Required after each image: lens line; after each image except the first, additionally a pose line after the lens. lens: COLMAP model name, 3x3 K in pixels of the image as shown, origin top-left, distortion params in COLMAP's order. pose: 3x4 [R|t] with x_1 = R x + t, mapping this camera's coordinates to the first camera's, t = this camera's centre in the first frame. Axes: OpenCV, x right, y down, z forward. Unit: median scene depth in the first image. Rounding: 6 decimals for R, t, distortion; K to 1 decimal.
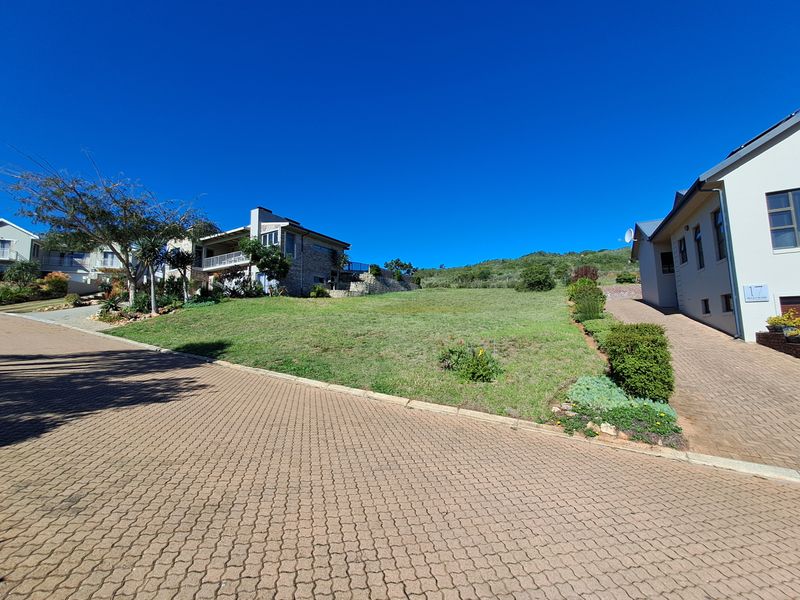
lens RADIAL K [[328.5, 0, 410.3], [0, 328.5, 283.3], [0, 0, 1]] dist [0.001539, 0.000074]
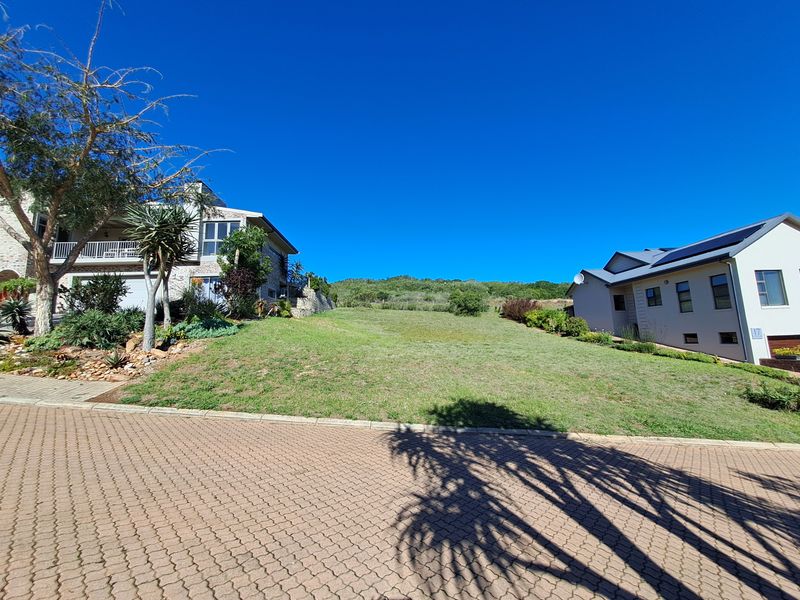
lens RADIAL K [[315.1, 0, 400.0], [0, 315.1, 300.0], [0, 0, 1]] dist [-0.026733, 0.000007]
pose [[0.859076, 0.056569, 0.508712, -0.390124], [-0.058731, 0.998204, -0.011820, -0.003947], [-0.508467, -0.019723, 0.860856, 0.208339]]
